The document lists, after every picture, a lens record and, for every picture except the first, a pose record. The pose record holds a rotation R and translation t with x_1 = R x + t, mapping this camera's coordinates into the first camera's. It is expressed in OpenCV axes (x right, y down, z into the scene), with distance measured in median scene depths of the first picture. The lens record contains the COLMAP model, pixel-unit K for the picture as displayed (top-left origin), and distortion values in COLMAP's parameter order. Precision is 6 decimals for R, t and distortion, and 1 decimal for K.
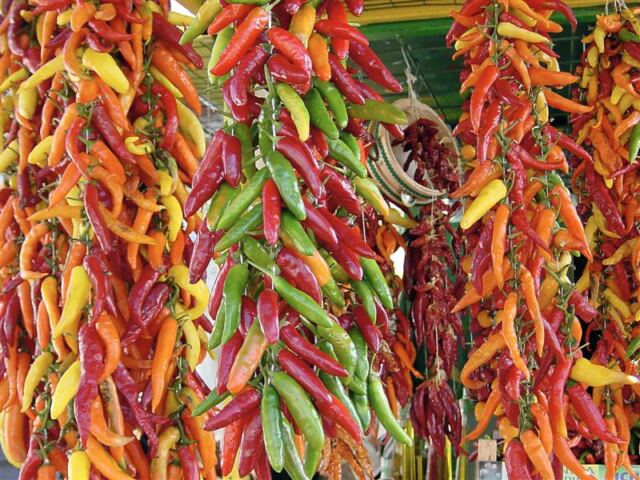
lens RADIAL K [[888.6, 0, 320.0], [0, 888.6, 240.0], [0, 0, 1]] dist [-0.147700, 0.022725]
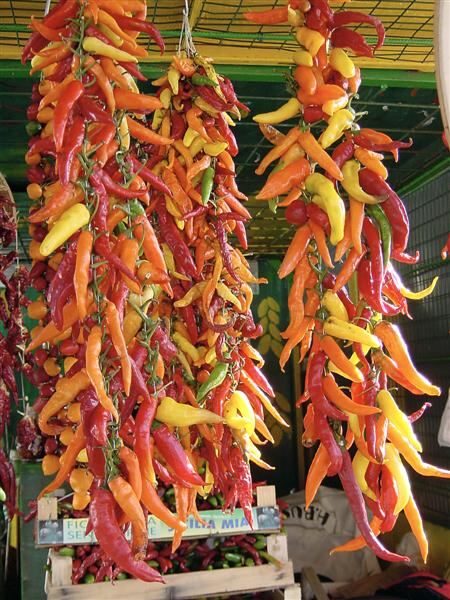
lens RADIAL K [[833.0, 0, 225.0], [0, 833.0, 300.0], [0, 0, 1]] dist [-0.147700, 0.022725]
pose [[0.911197, 0.010568, 0.411834, -0.013269], [-0.006723, 0.999919, -0.010783, 0.038162], [-0.411915, 0.007056, 0.911195, 0.153739]]
